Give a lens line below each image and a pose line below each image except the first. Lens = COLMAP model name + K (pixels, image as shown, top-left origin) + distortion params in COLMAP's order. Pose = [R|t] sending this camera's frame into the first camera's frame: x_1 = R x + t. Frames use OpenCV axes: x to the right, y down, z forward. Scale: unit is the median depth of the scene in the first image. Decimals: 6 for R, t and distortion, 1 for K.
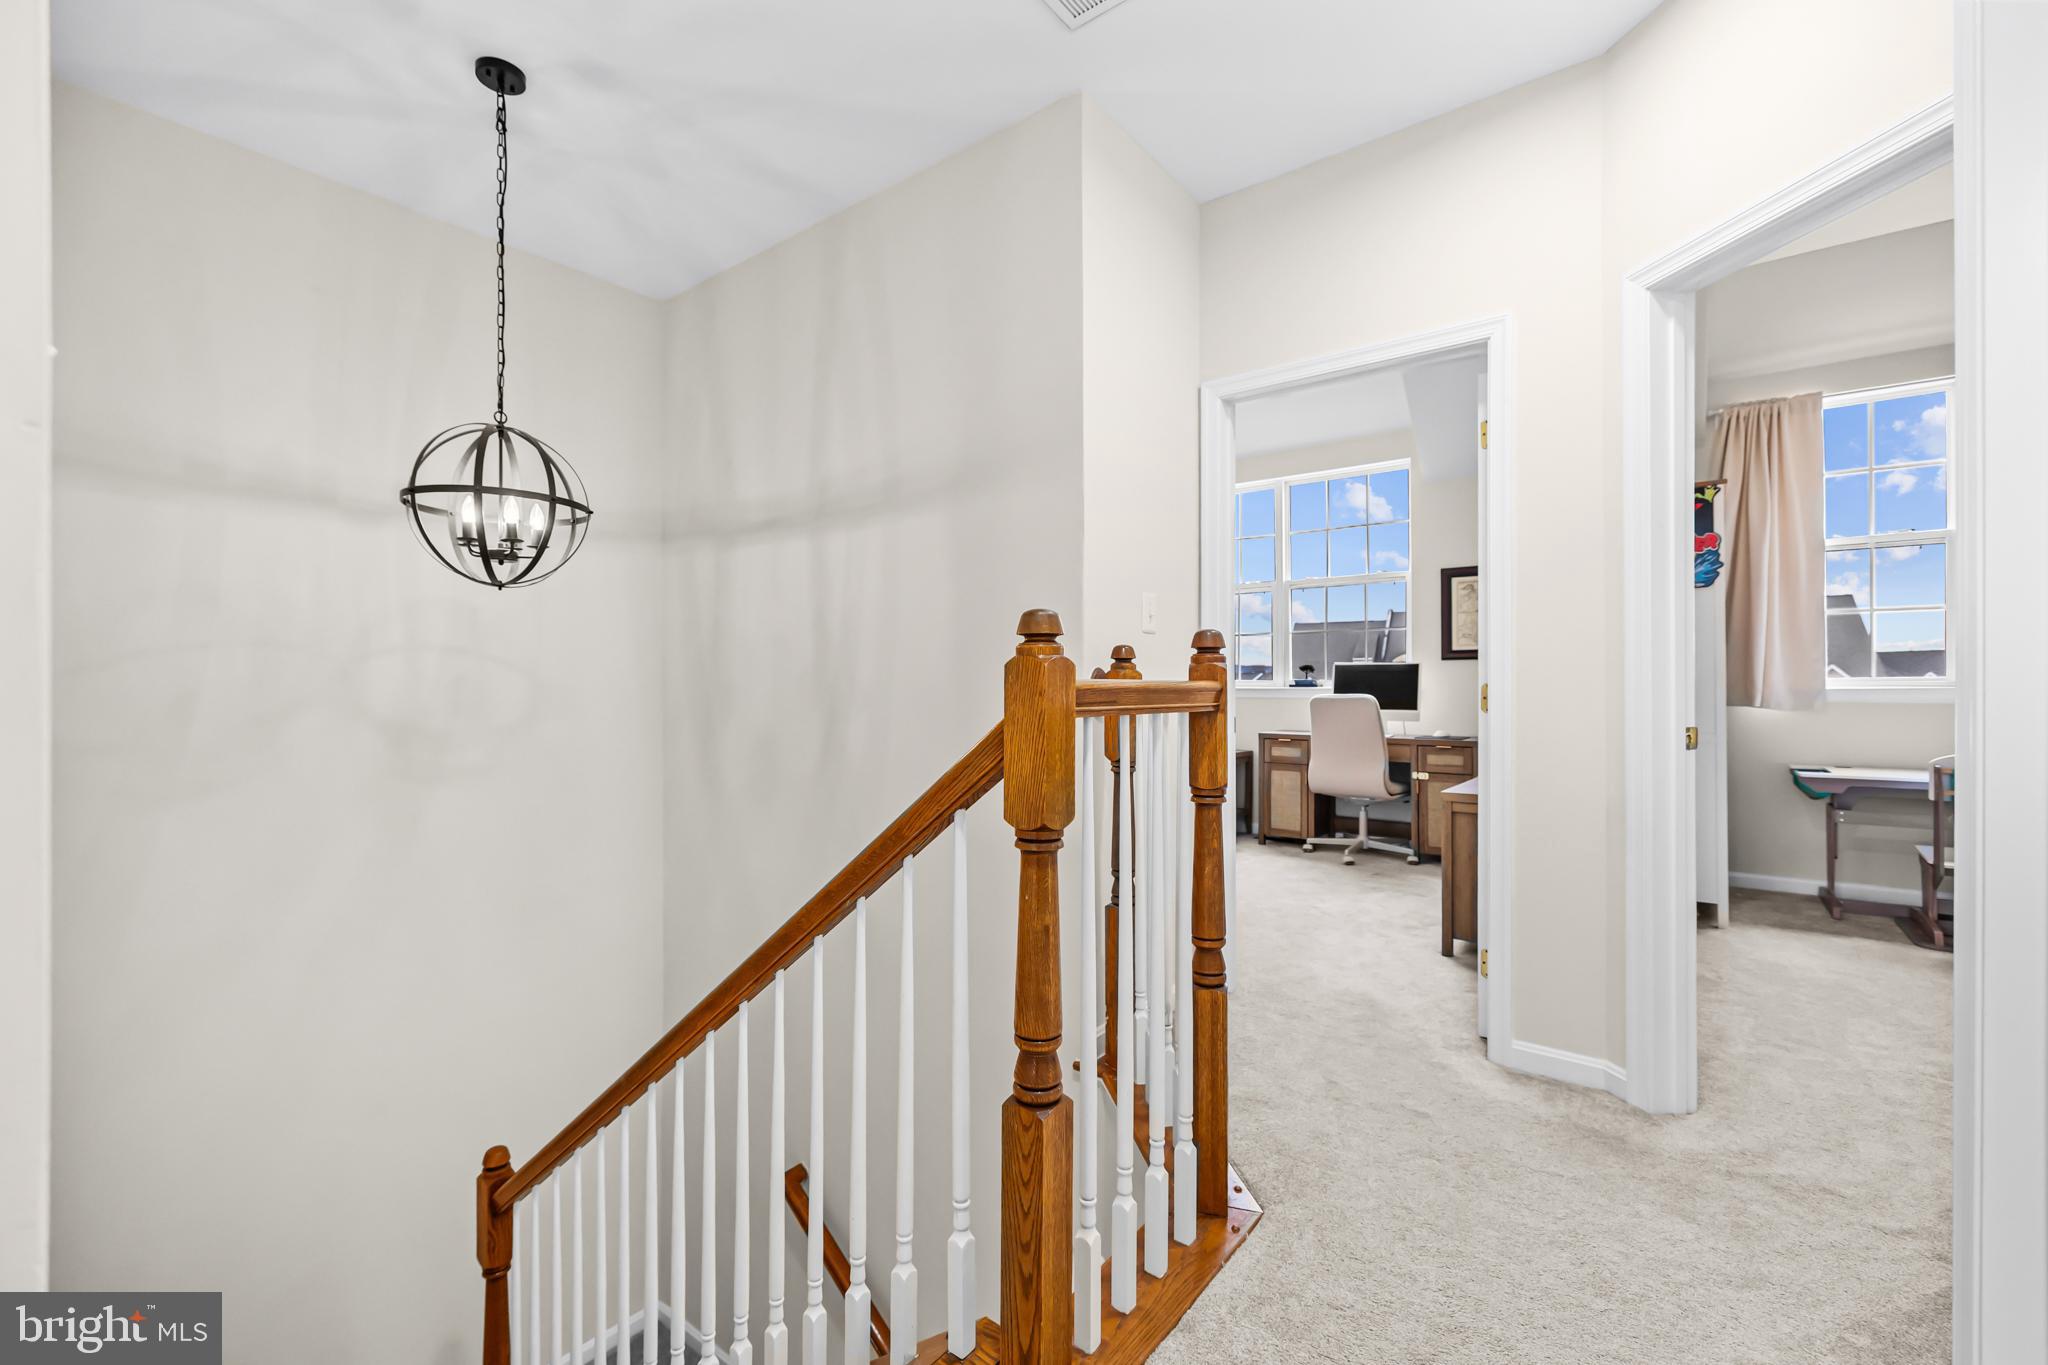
lens RADIAL K [[872.5, 0, 1016.7], [0, 872.5, 668.5], [0, 0, 1]] dist [-0.002868, -0.000266]
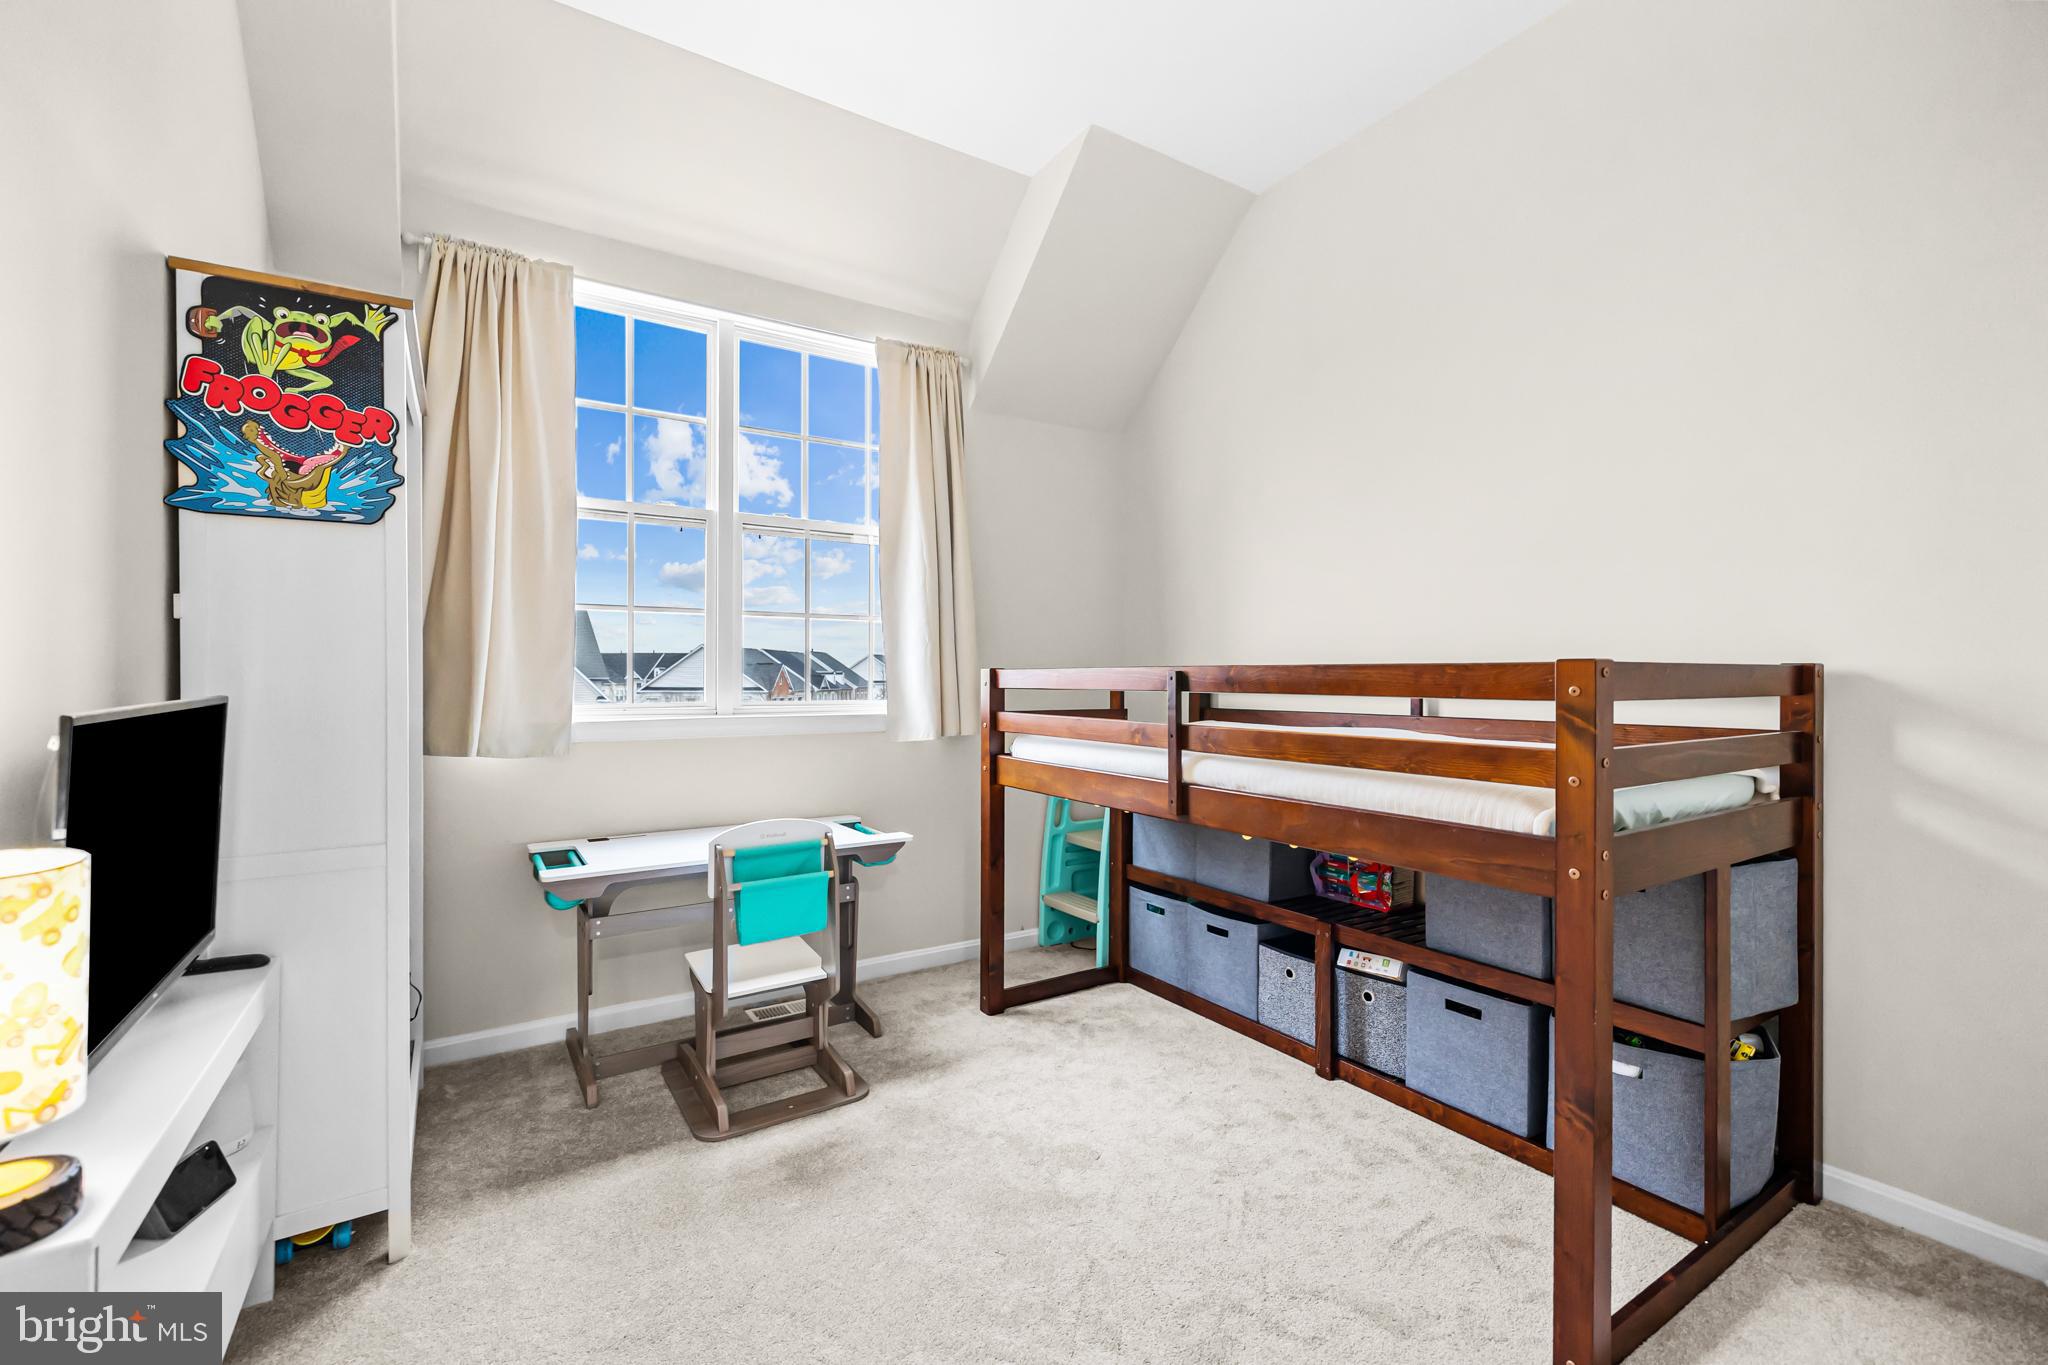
lens RADIAL K [[872.5, 0, 1016.7], [0, 872.5, 668.5], [0, 0, 1]] dist [-0.002868, -0.000266]
pose [[0.352899, 0.000318, 0.935662, 0.445393], [-0.000418, 1.000000, -0.000182, -0.011719], [-0.935661, -0.000326, 0.352899, 0.471187]]
